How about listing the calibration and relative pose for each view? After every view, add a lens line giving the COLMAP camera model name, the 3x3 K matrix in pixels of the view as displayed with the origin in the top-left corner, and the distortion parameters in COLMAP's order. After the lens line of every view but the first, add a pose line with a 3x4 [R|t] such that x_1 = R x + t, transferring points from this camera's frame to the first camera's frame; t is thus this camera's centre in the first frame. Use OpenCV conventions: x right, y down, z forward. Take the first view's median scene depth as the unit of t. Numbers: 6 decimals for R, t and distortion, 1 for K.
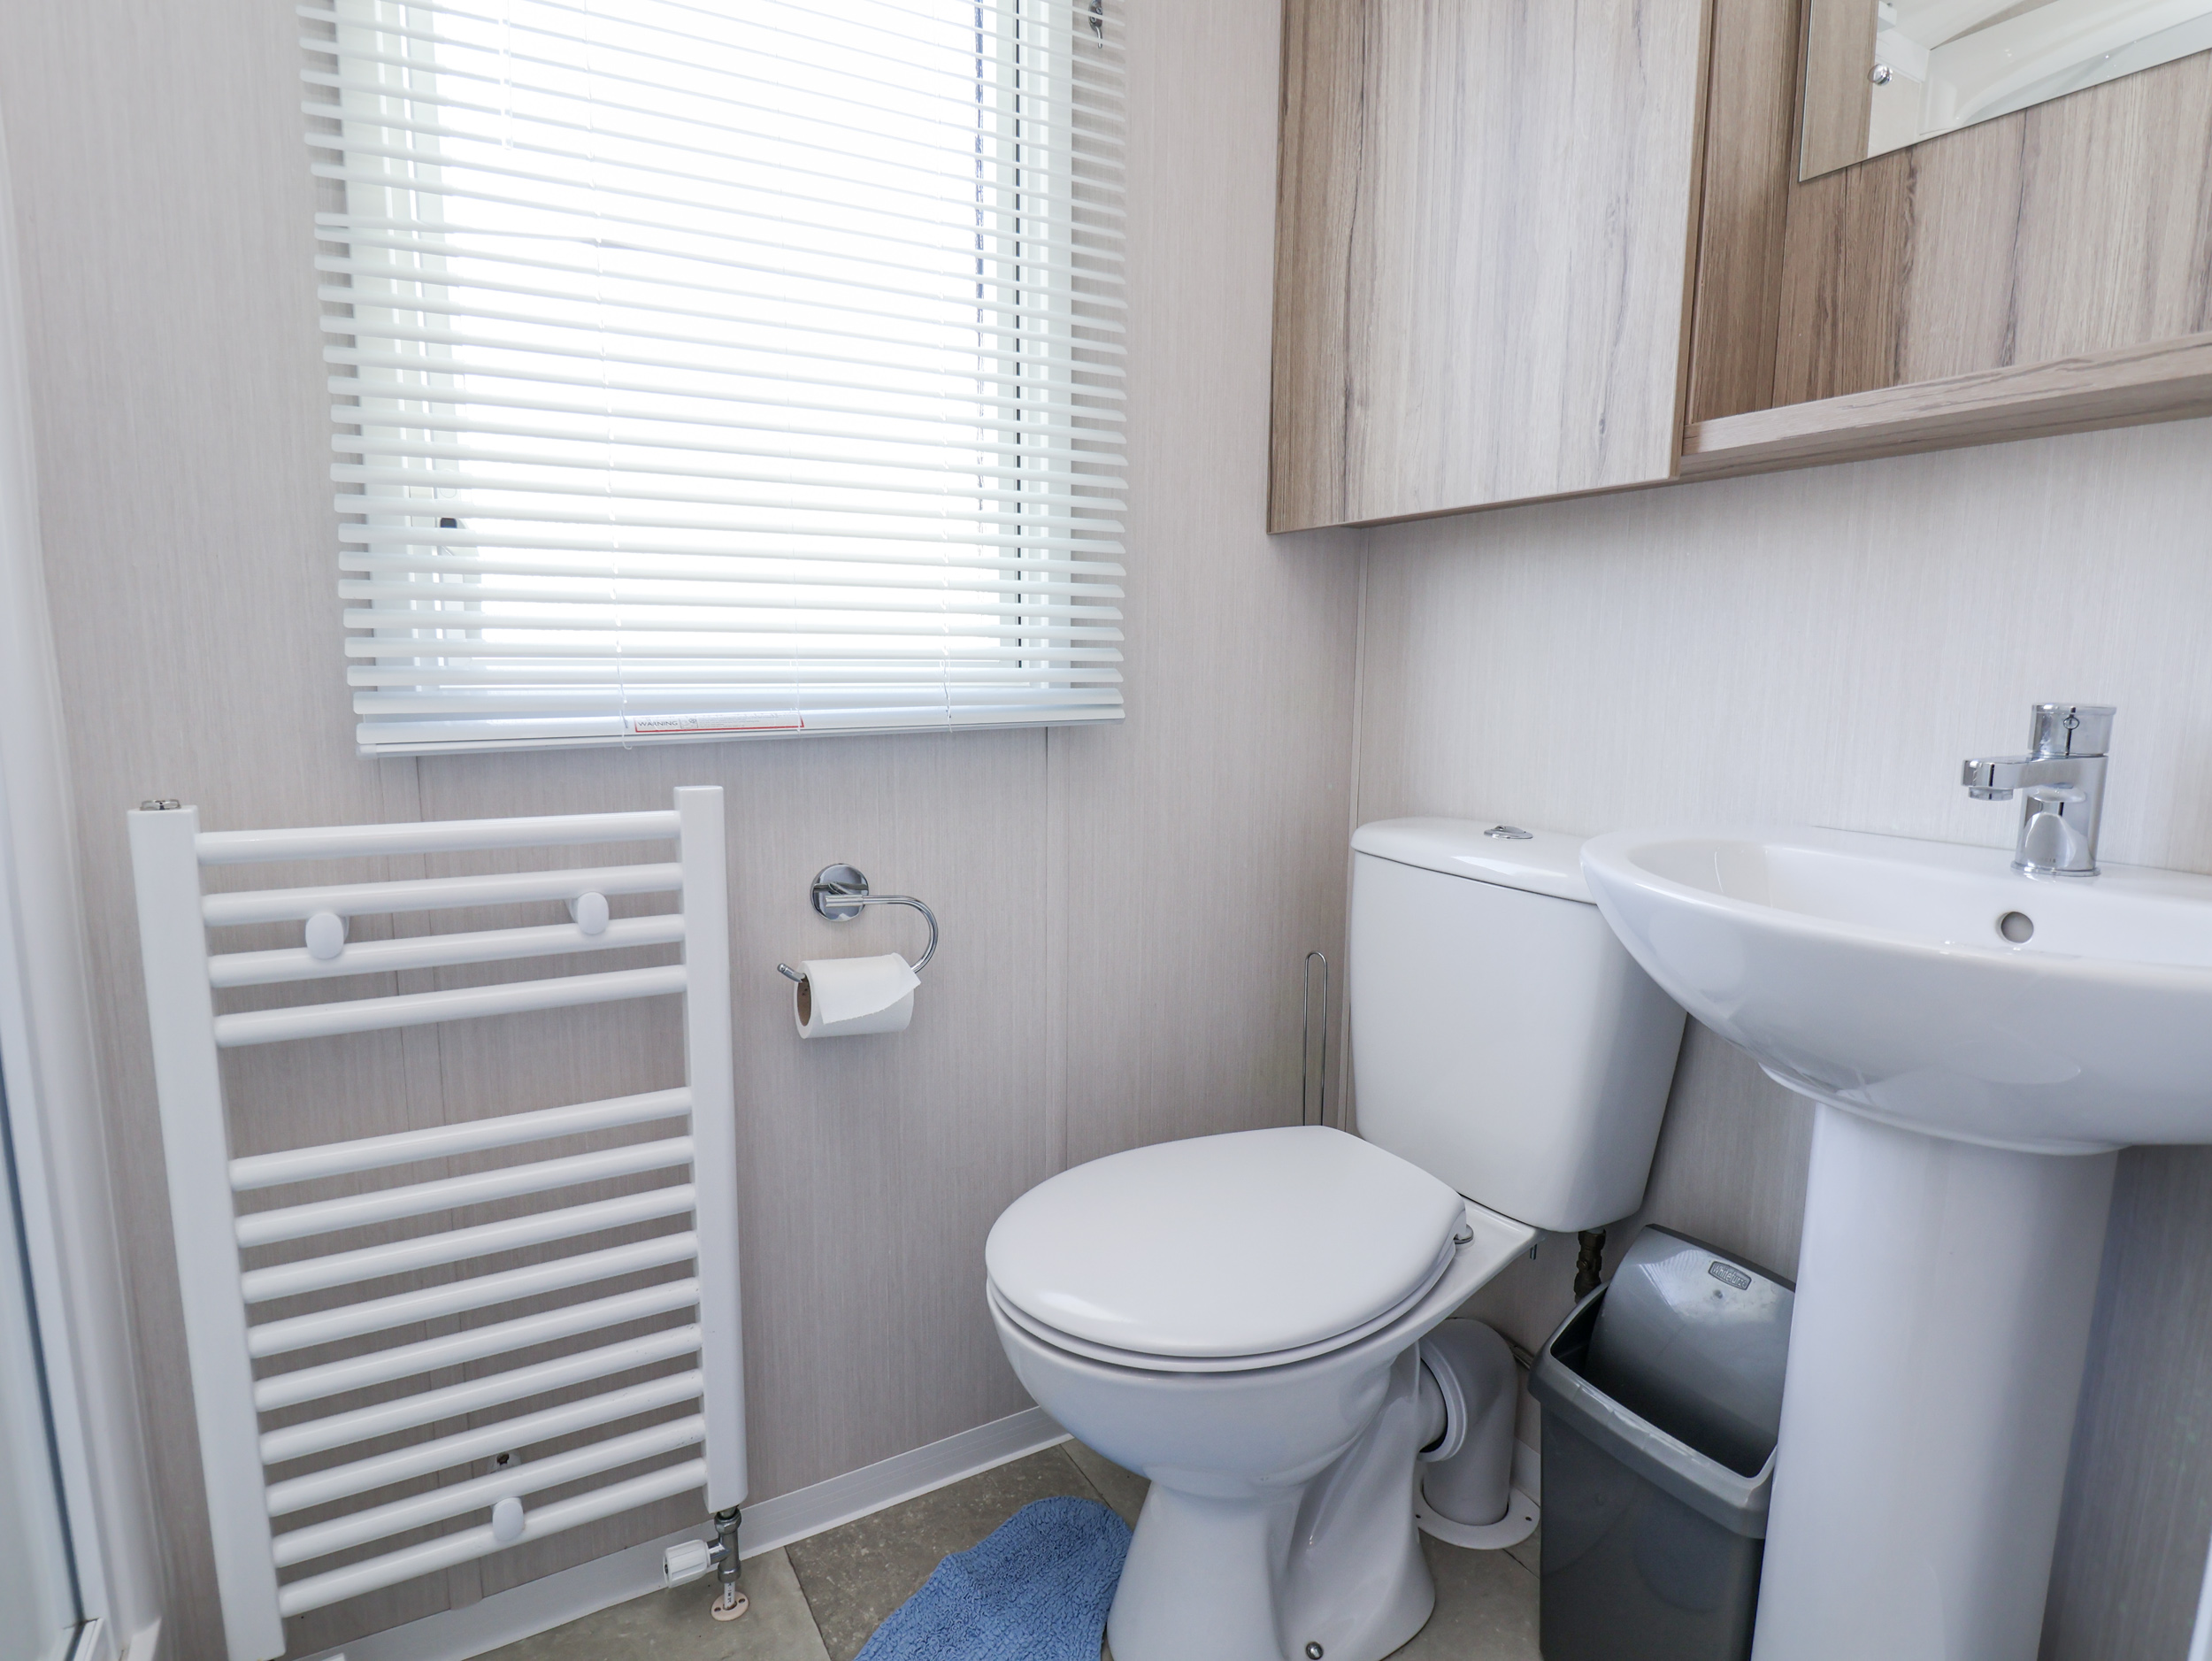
lens RADIAL K [[1095.3, 0, 1159.8], [0, 1095.3, 817.3], [0, 0, 1]] dist [0.015296, -0.014984]
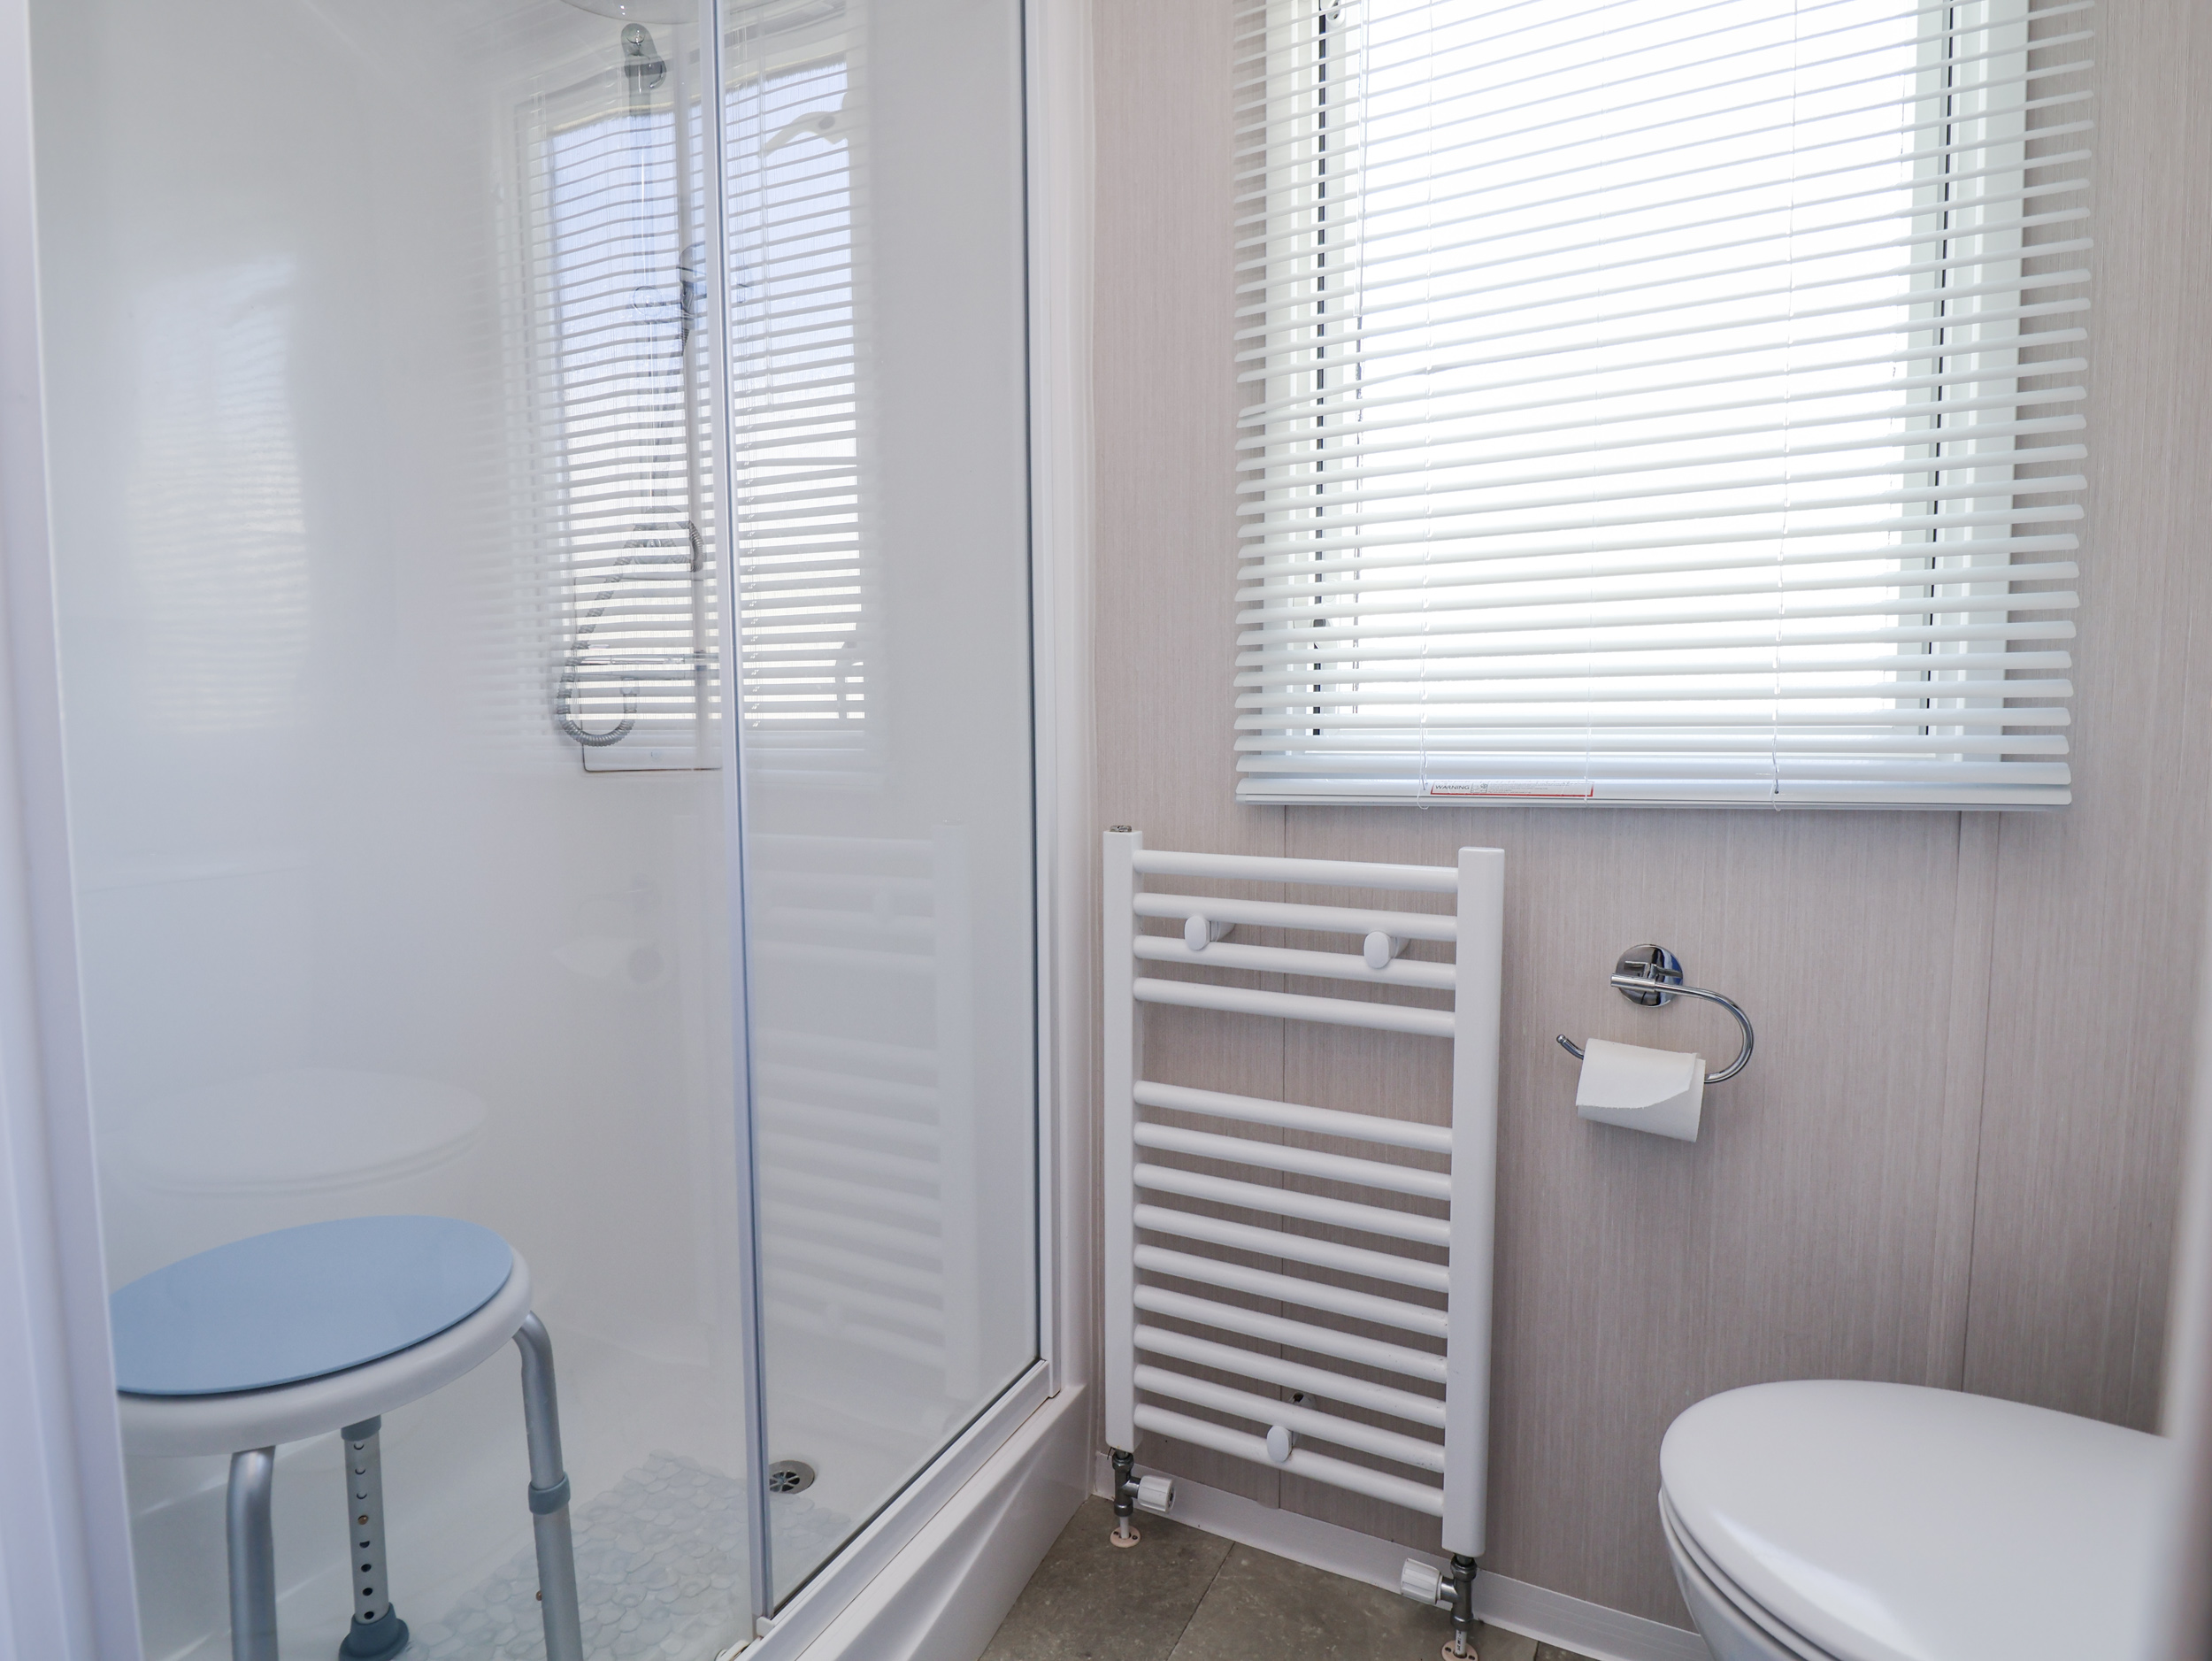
lens RADIAL K [[1095.3, 0, 1159.8], [0, 1095.3, 817.3], [0, 0, 1]] dist [0.015296, -0.014984]
pose [[0.592017, 0.055981, -0.803979, 0.246114], [-0.105668, 0.994365, -0.008573, -0.015428], [0.798968, 0.090030, 0.594596, 0.118823]]
